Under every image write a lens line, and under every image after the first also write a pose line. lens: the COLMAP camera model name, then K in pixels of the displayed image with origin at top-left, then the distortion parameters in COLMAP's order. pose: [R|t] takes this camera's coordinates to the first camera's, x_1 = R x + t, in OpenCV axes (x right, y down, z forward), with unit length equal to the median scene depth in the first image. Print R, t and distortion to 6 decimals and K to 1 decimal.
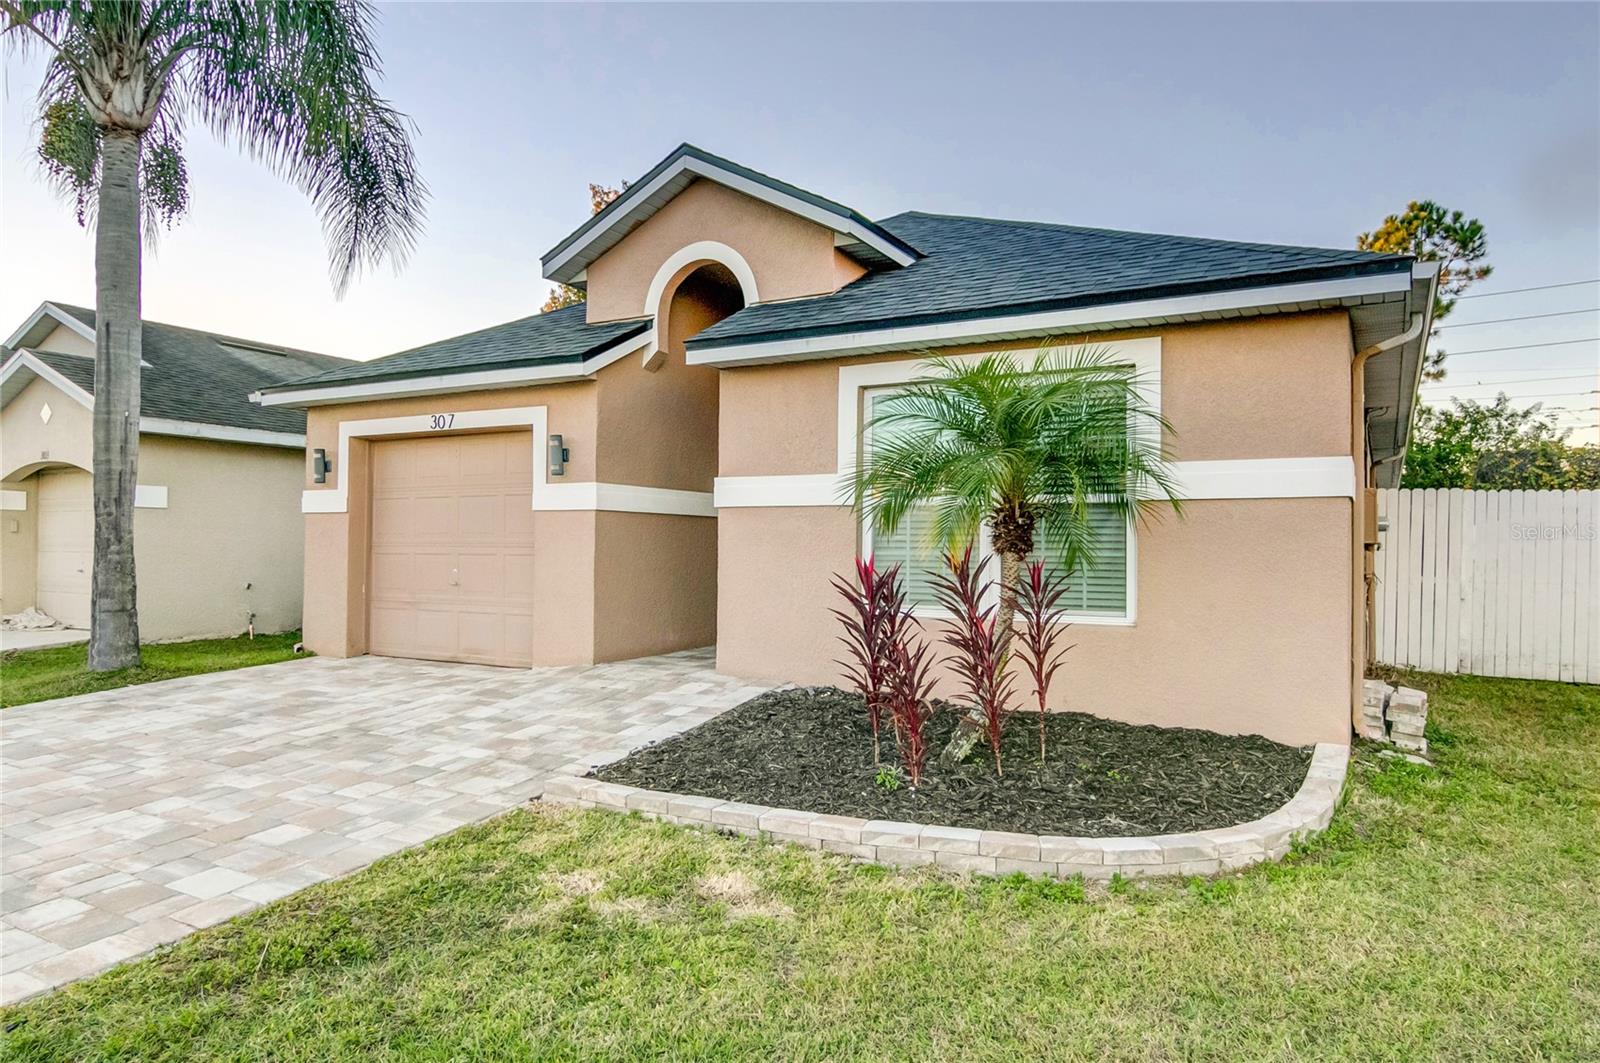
lens RADIAL K [[998.4, 0, 801.5], [0, 998.4, 531.2], [0, 0, 1]] dist [0.002603, 0.000433]
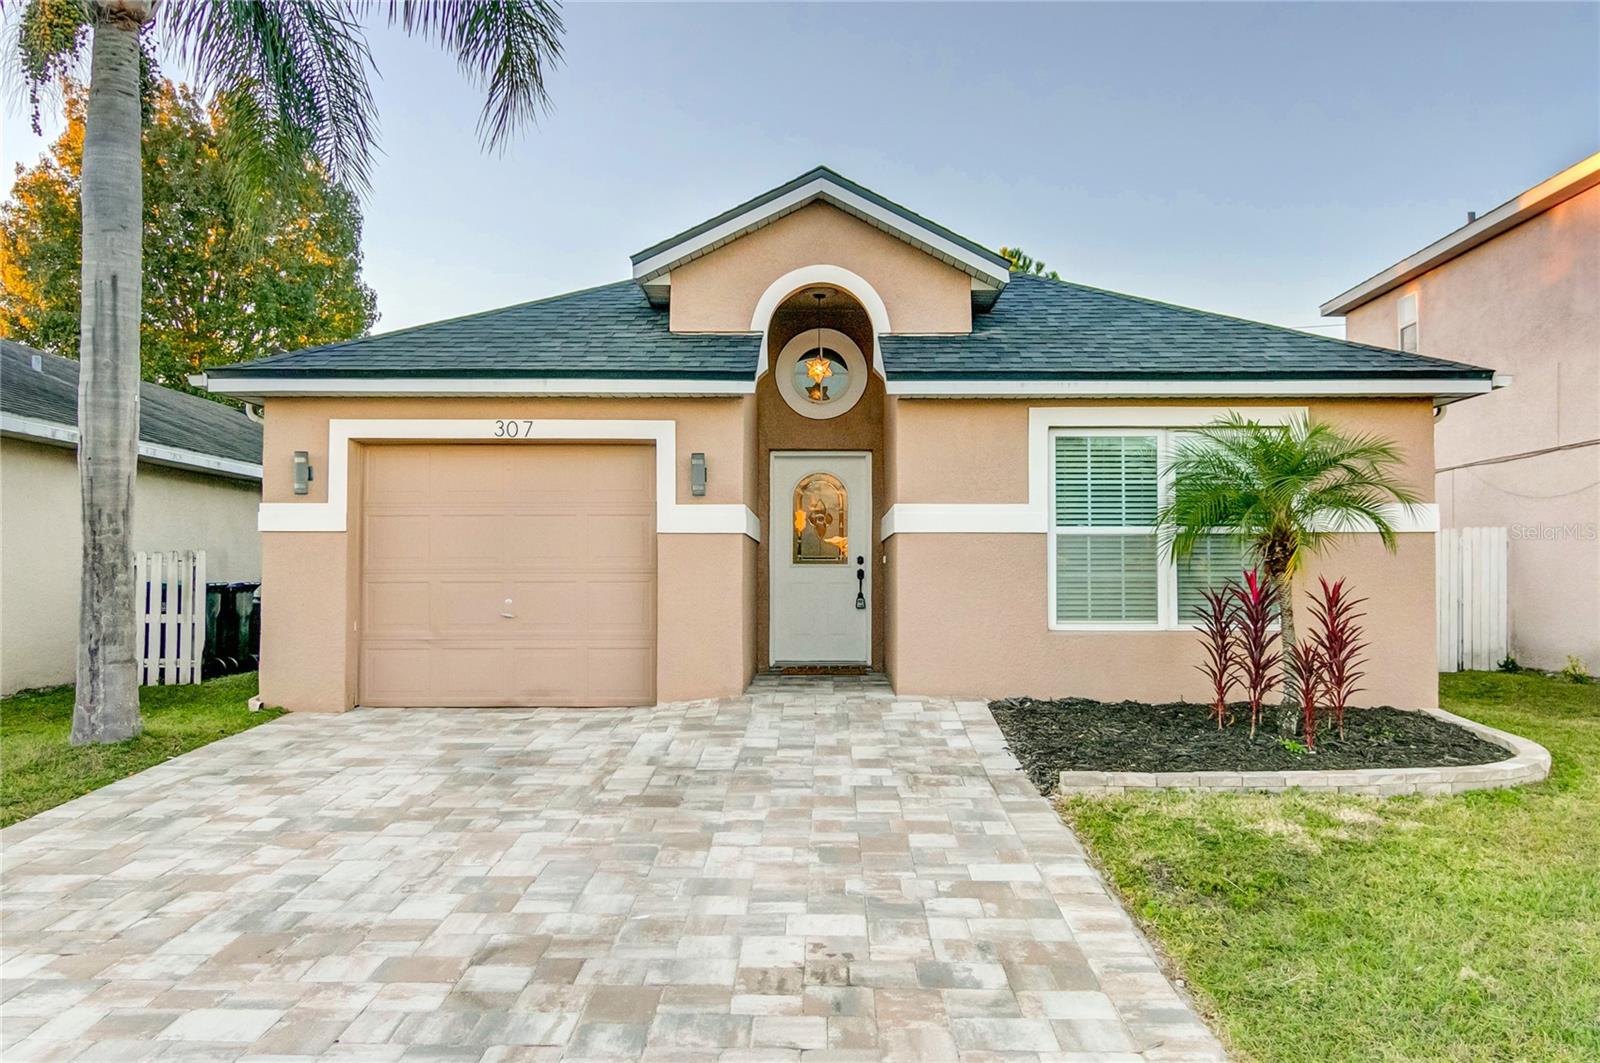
lens RADIAL K [[1193.6, 0, 800.3], [0, 1193.6, 540.0], [0, 0, 1]] dist [0.003310, 0.000851]
pose [[0.874546, 0.007659, 0.484883, -0.678984], [-0.001292, 0.999909, -0.013463, 0.000518], [-0.484942, 0.011147, 0.874475, -0.025774]]
